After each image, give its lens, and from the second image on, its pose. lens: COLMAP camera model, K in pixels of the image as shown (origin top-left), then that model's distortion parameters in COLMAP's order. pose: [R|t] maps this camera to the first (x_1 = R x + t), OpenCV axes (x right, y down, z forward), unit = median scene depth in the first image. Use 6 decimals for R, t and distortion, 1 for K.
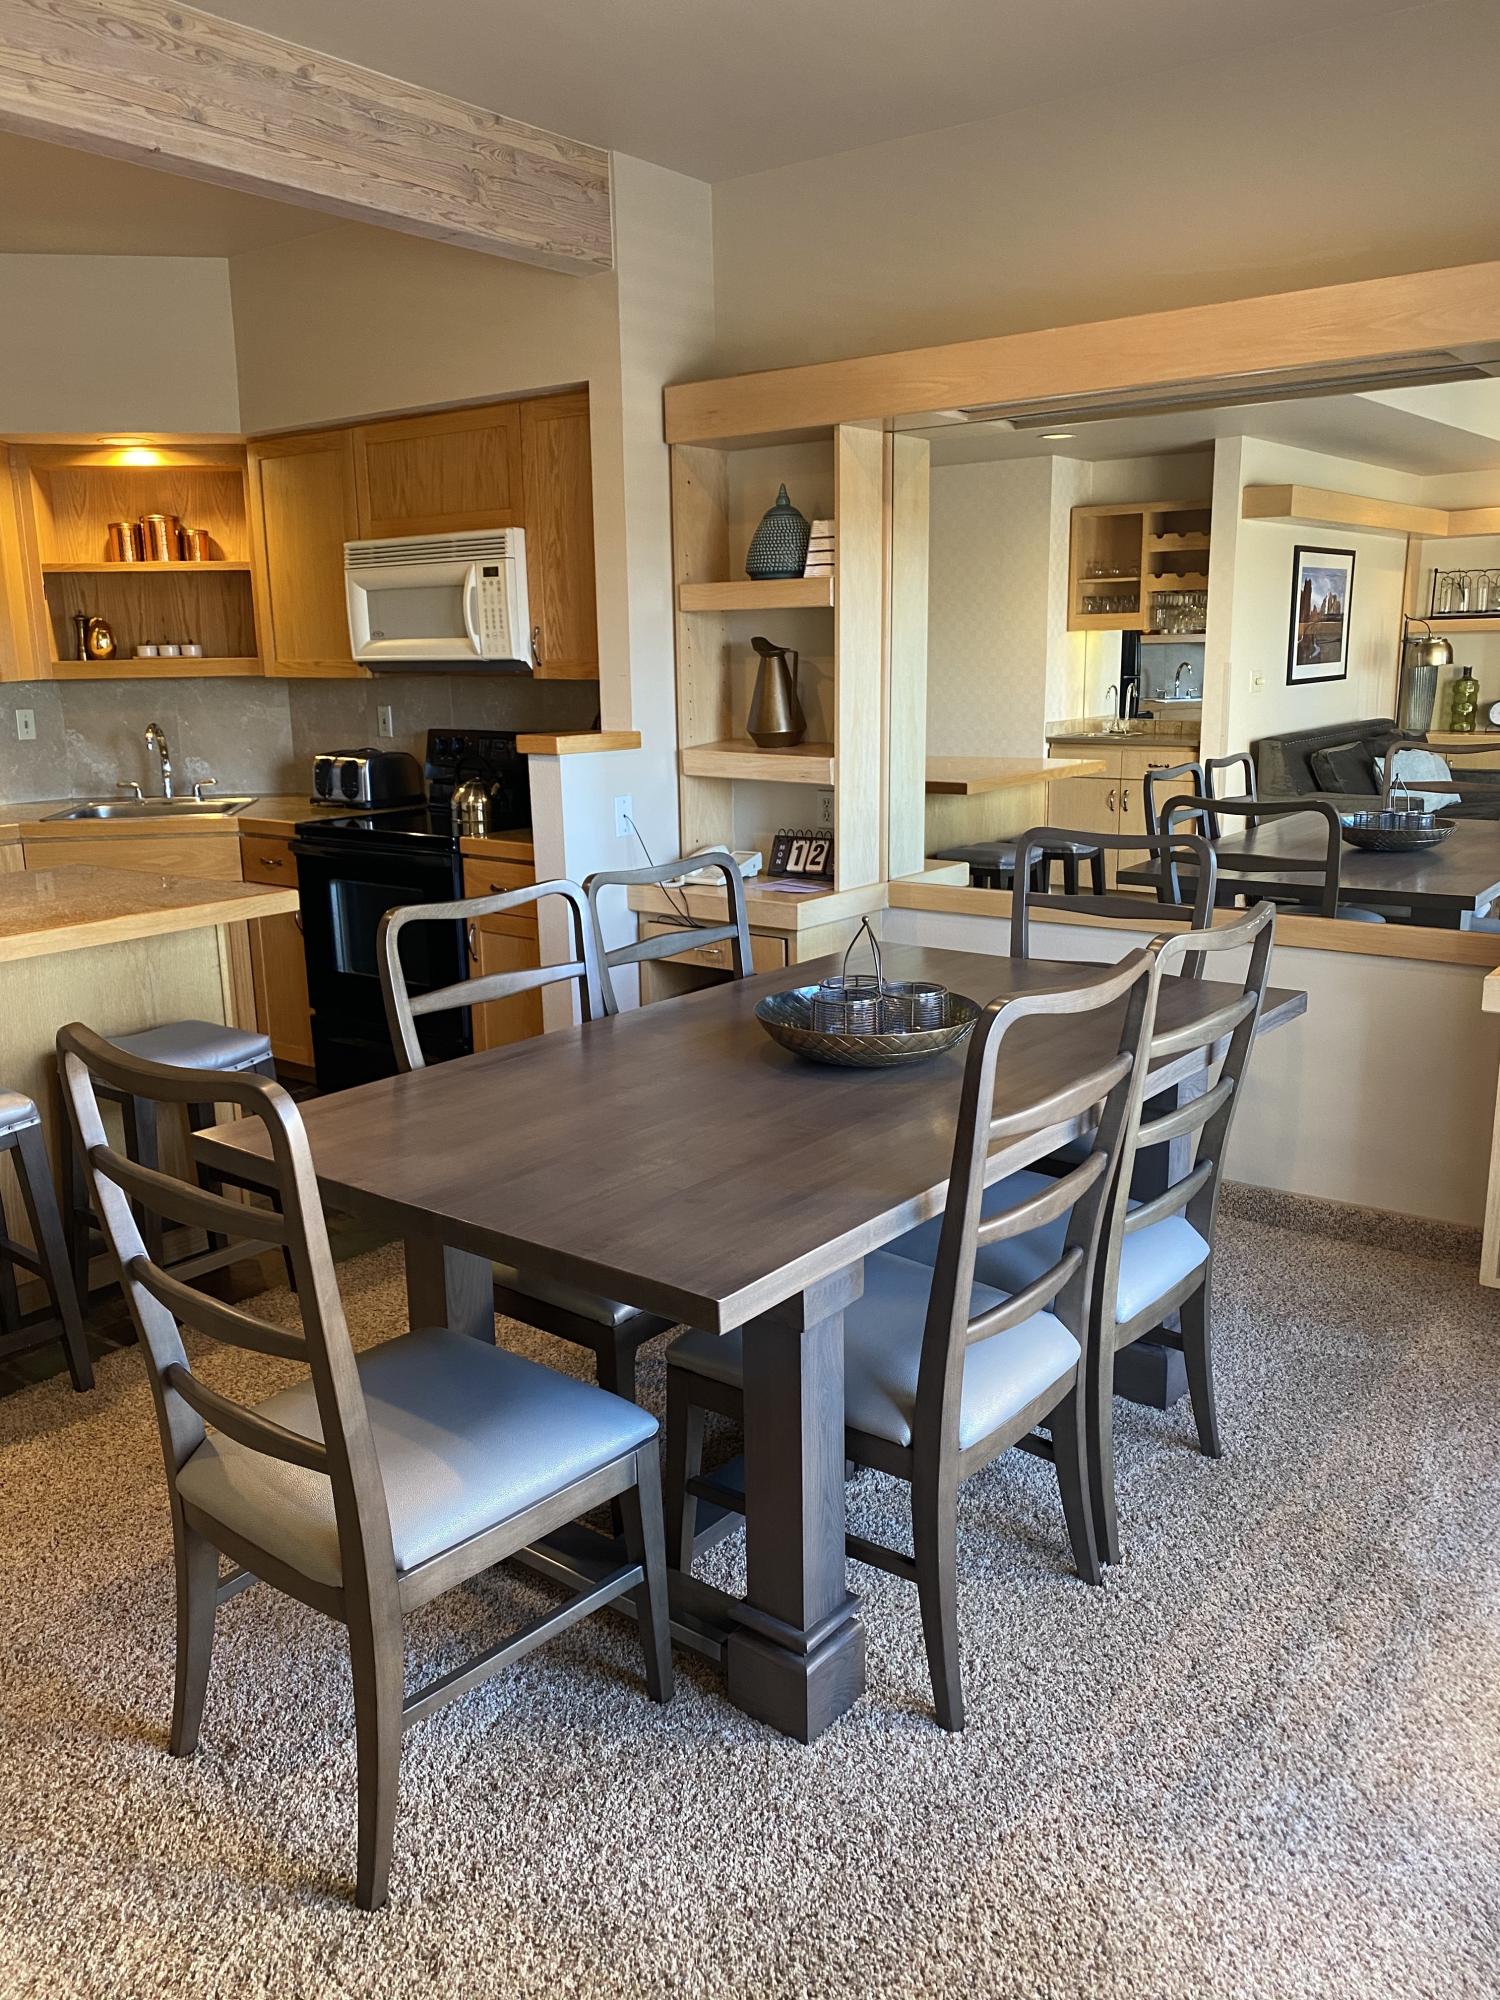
lens RADIAL K [[1480.1, 0, 744.5], [0, 1480.1, 994.0], [0, 0, 1]] dist [0.035963, -0.034389]
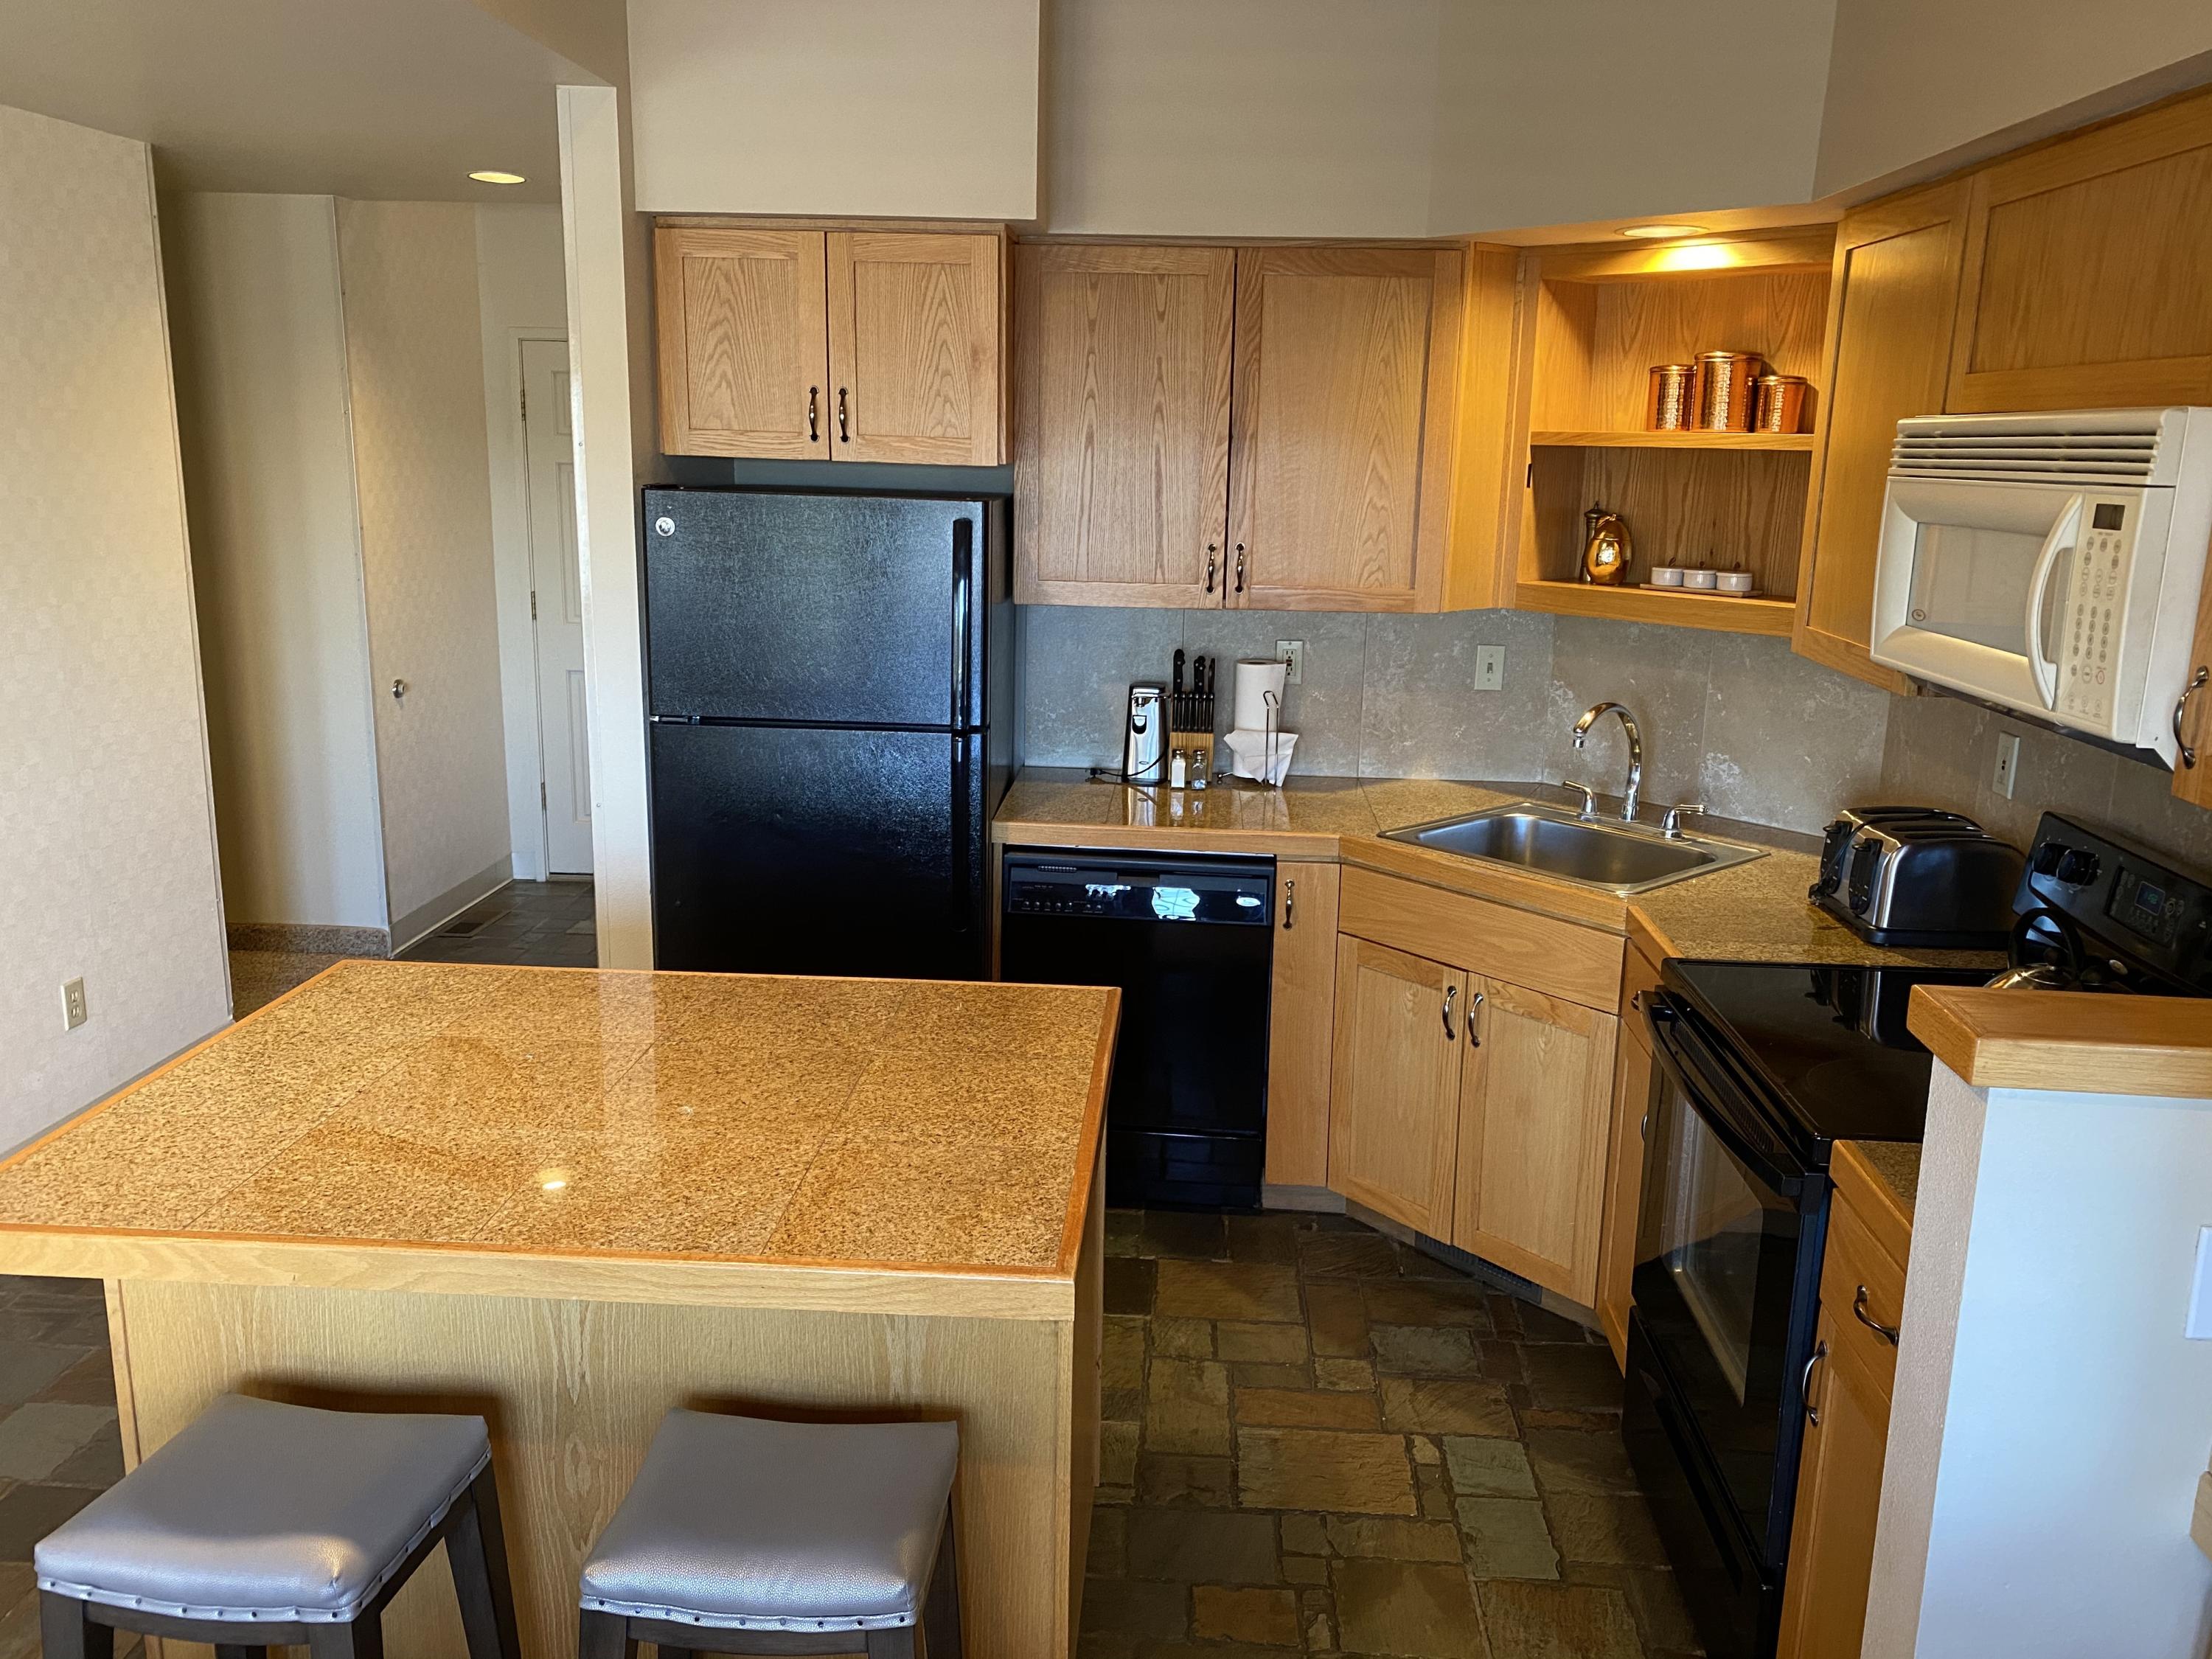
lens RADIAL K [[1637.0, 0, 1271.7], [0, 1637.0, 782.5], [0, 0, 1]] dist [0.035963, -0.034389]
pose [[0.566986, 0.209673, -0.796595, 0.053681], [-0.224962, 0.969714, 0.095121, -0.178358], [0.792413, 0.125271, 0.596983, 0.494464]]
